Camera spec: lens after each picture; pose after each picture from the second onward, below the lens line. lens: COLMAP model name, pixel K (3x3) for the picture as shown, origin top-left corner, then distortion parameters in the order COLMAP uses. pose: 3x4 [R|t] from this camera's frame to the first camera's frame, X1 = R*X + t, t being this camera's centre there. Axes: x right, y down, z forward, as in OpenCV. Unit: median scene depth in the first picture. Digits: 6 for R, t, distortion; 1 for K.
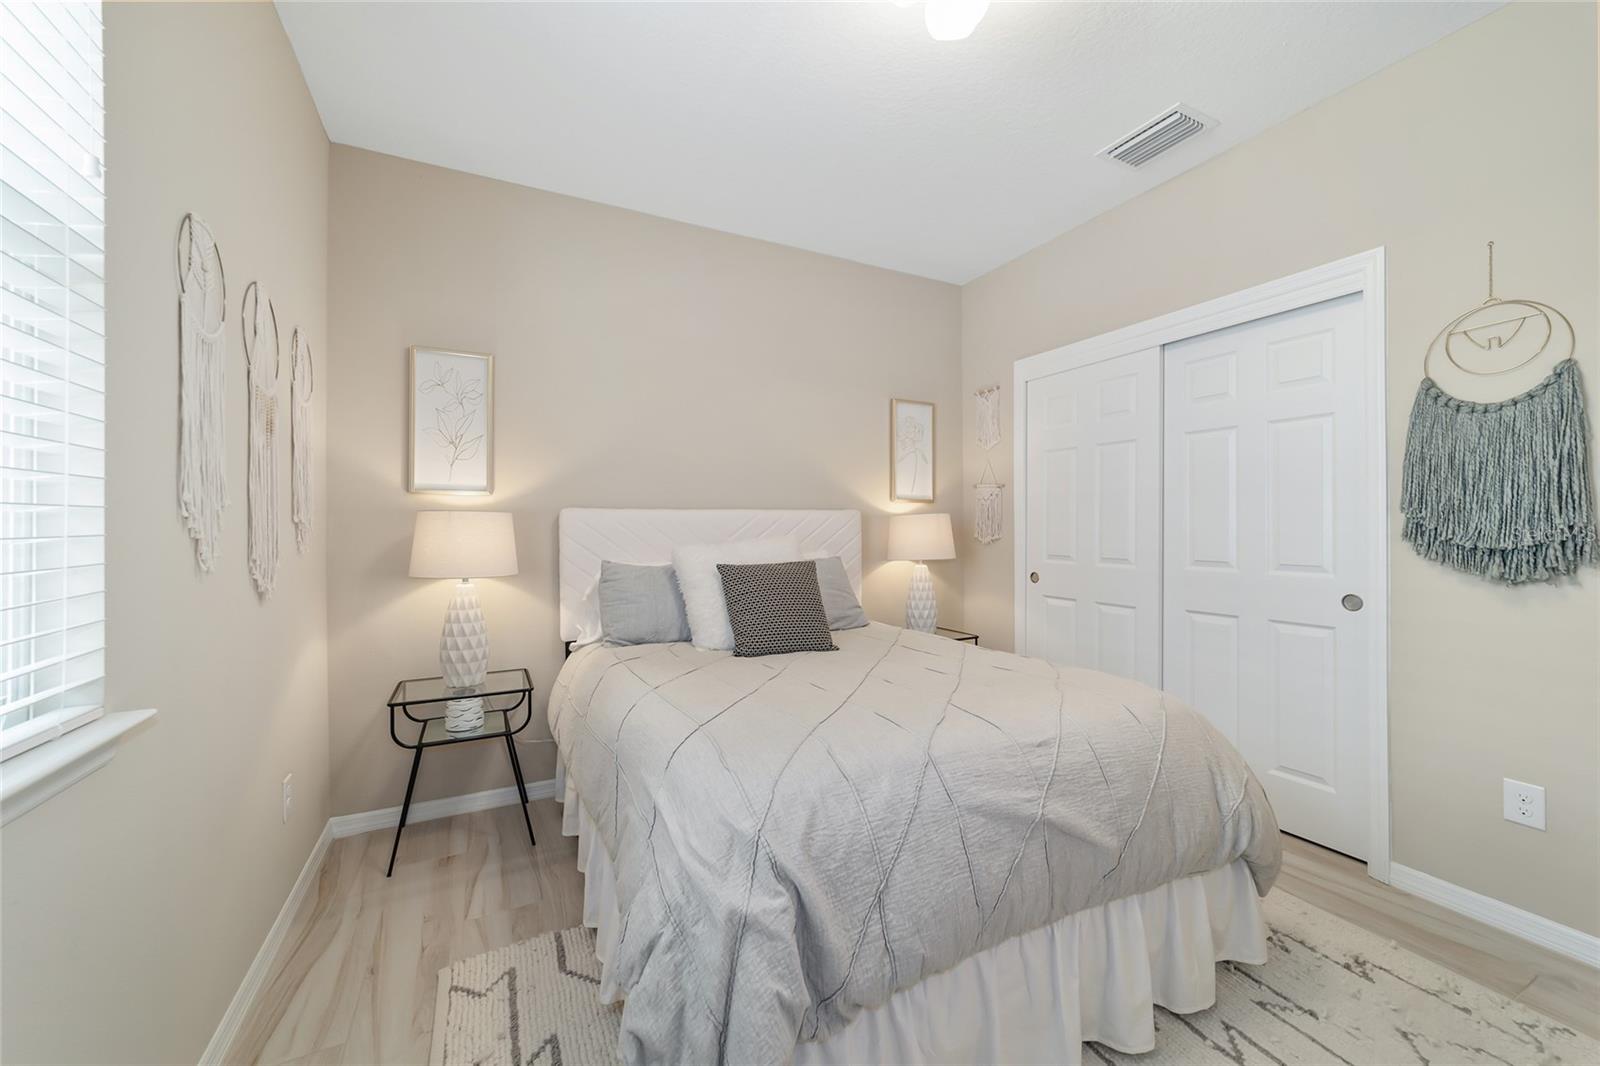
lens RADIAL K [[620.3, 0, 807.7], [0, 620.3, 525.9], [0, 0, 1]] dist [-0.017359, -0.000056]
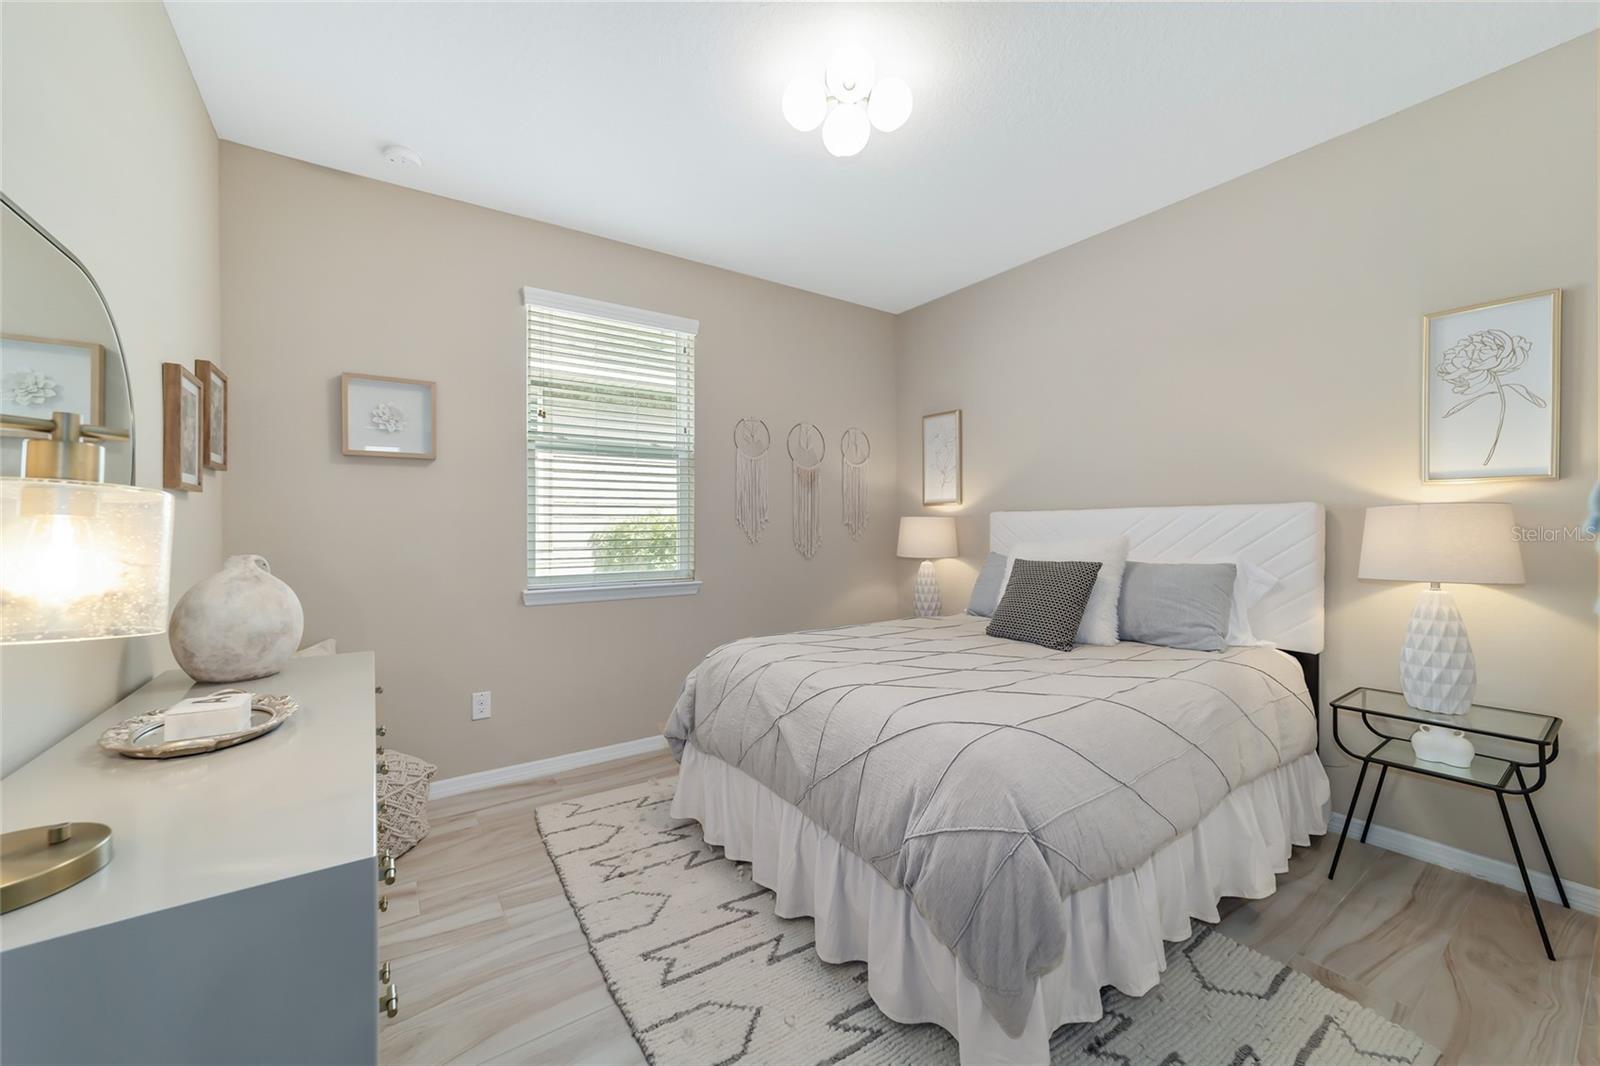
lens RADIAL K [[620.3, 0, 807.7], [0, 620.3, 525.9], [0, 0, 1]] dist [-0.017359, -0.000056]
pose [[0.083112, 0.007795, -0.996510, 0.674824], [0.006554, 0.999944, 0.008368, -0.007406], [0.996519, -0.007226, 0.083056, 0.337714]]
